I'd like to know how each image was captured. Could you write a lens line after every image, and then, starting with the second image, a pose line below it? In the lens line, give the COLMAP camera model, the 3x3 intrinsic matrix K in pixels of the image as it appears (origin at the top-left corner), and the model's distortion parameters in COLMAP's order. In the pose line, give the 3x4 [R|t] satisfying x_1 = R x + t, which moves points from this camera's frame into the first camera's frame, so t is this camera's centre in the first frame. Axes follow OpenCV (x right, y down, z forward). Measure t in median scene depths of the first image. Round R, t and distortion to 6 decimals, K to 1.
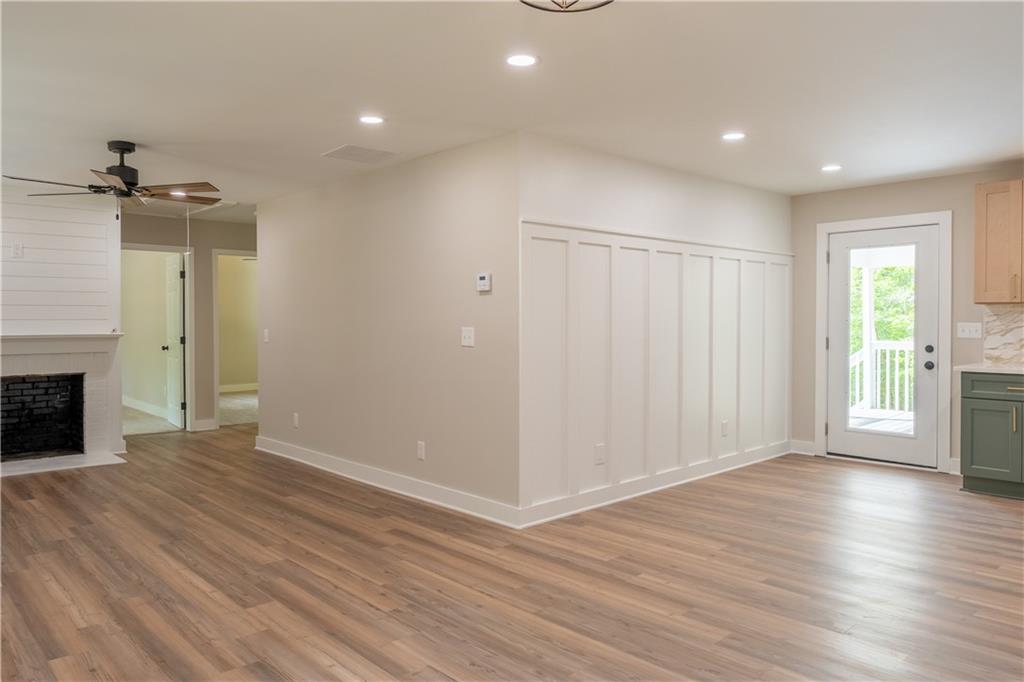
lens RADIAL K [[711.0, 0, 509.7], [0, 711.0, 329.3], [0, 0, 1]] dist [-0.007990, -0.002298]
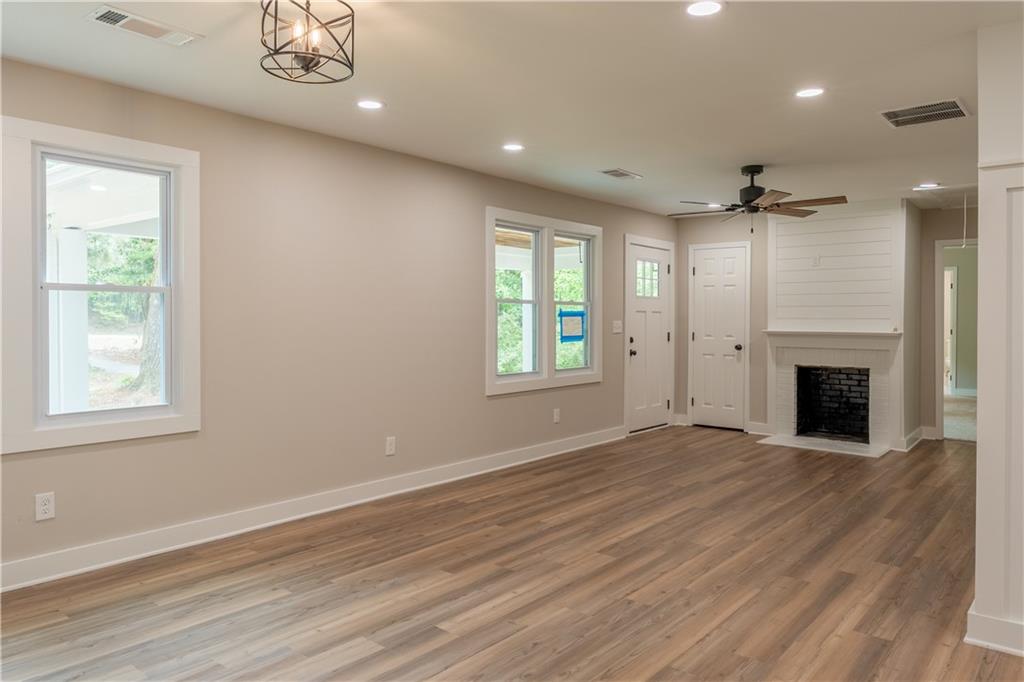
lens RADIAL K [[711.0, 0, 509.7], [0, 711.0, 329.3], [0, 0, 1]] dist [-0.007990, -0.002298]
pose [[0.124218, 0.018763, -0.992078, 0.495321], [-0.017806, 0.999702, 0.016678, -0.007358], [0.992095, 0.015593, 0.124515, 0.412507]]
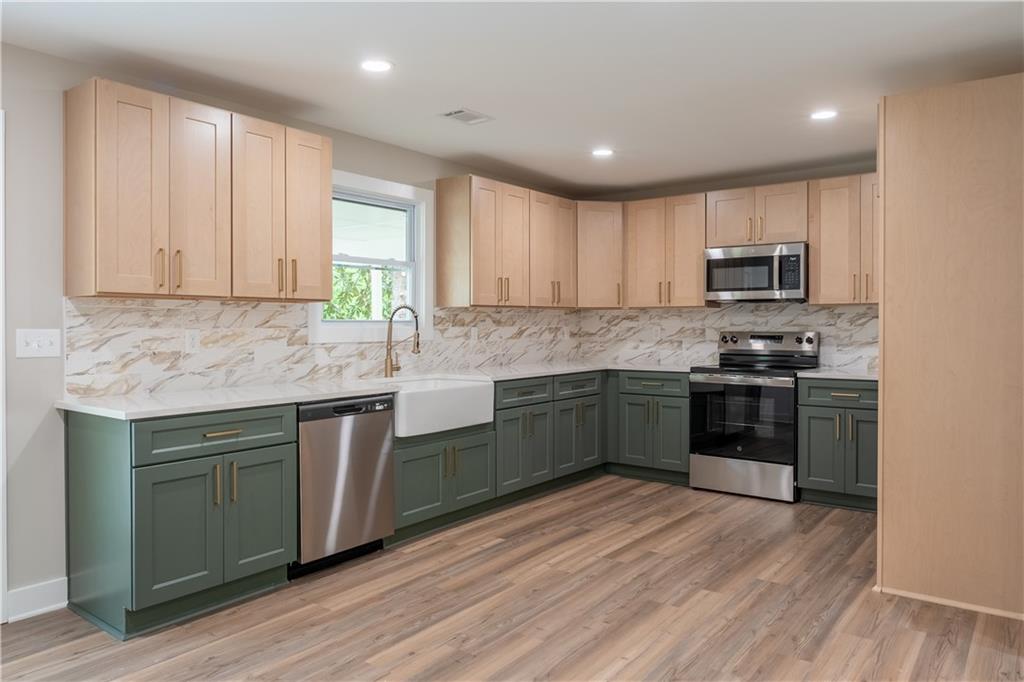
lens RADIAL K [[711.0, 0, 509.7], [0, 711.0, 329.3], [0, 0, 1]] dist [-0.007990, -0.002298]
pose [[-0.171389, -0.005193, 0.985190, 0.059823], [0.017604, 0.999810, 0.008332, -0.007668], [-0.985046, 0.018771, -0.171265, 0.808119]]
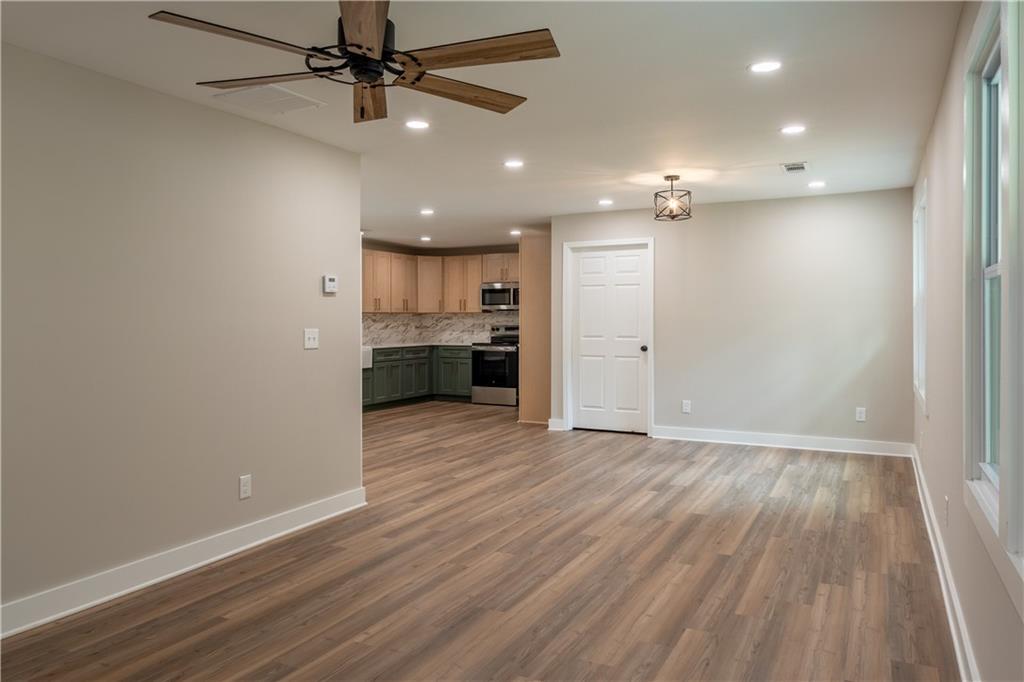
lens RADIAL K [[711.0, 0, 509.7], [0, 711.0, 329.3], [0, 0, 1]] dist [-0.007990, -0.002298]
pose [[-0.332031, -0.010062, 0.943215, -0.938001], [0.016990, 0.999717, 0.016646, -0.012277], [-0.943115, 0.021552, -0.331766, 0.953975]]
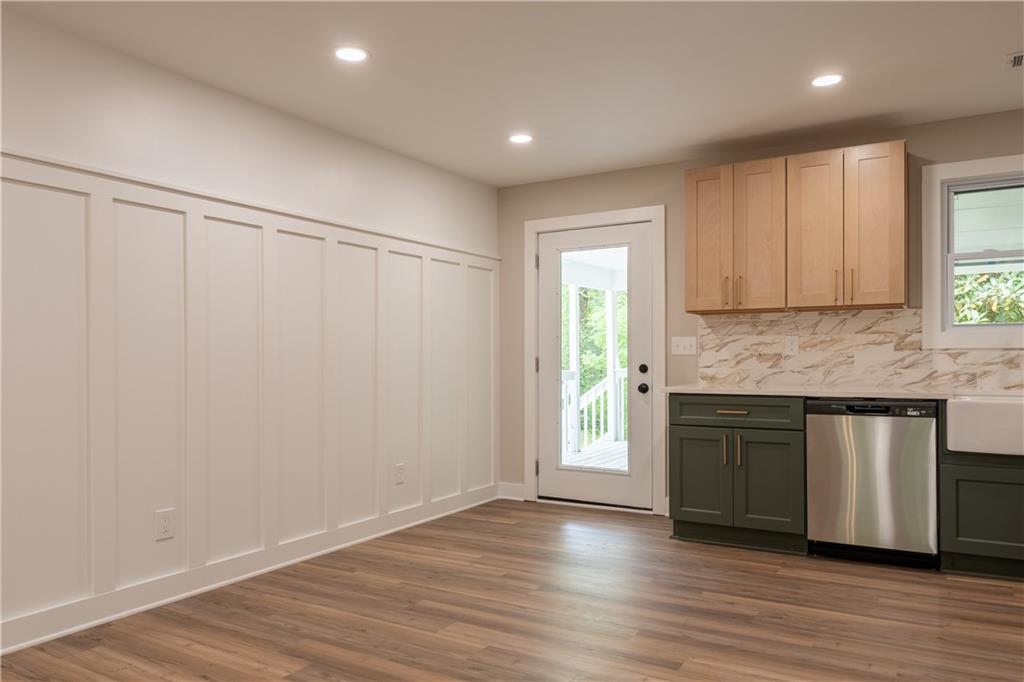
lens RADIAL K [[717.1, 0, 500.9], [0, 717.1, 358.7], [0, 0, 1]] dist [-0.010272, -0.003380]
pose [[0.965088, -0.003456, 0.261904, 0.231146], [0.007216, 0.999884, -0.013399, 0.029535], [-0.261828, 0.014821, 0.965001, 0.248544]]
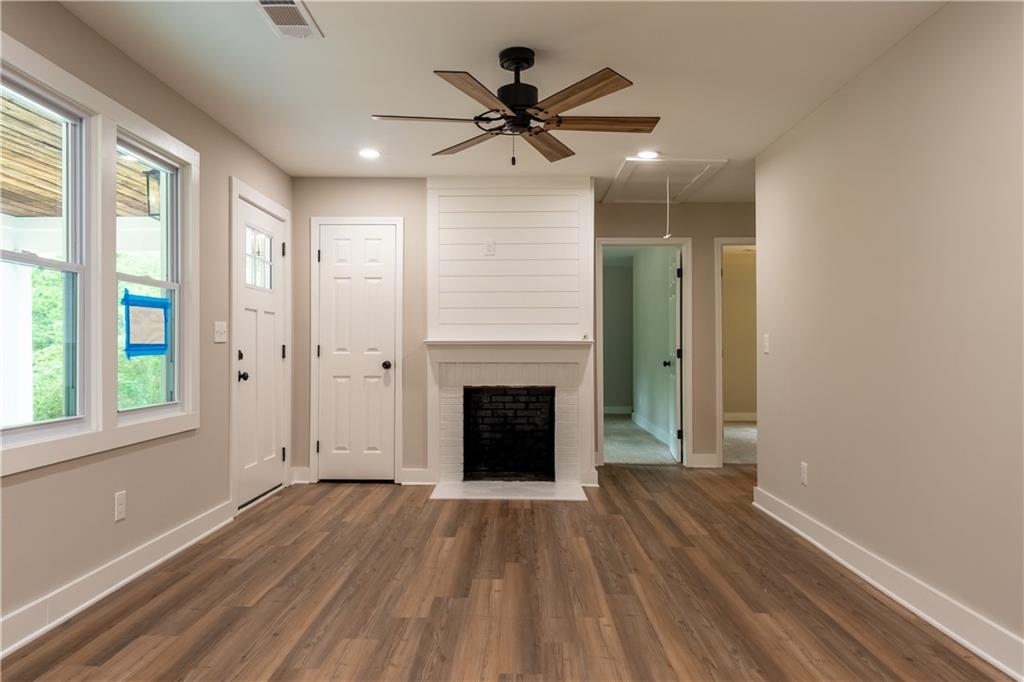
lens RADIAL K [[705.3, 0, 512.1], [0, 705.3, 343.7], [0, 0, 1]] dist [-0.002294, 0.000079]
pose [[0.721502, -0.004201, -0.692399, -0.063698], [-0.009955, 0.999815, -0.016440, 0.030741], [0.692341, 0.018754, 0.721327, 0.444816]]
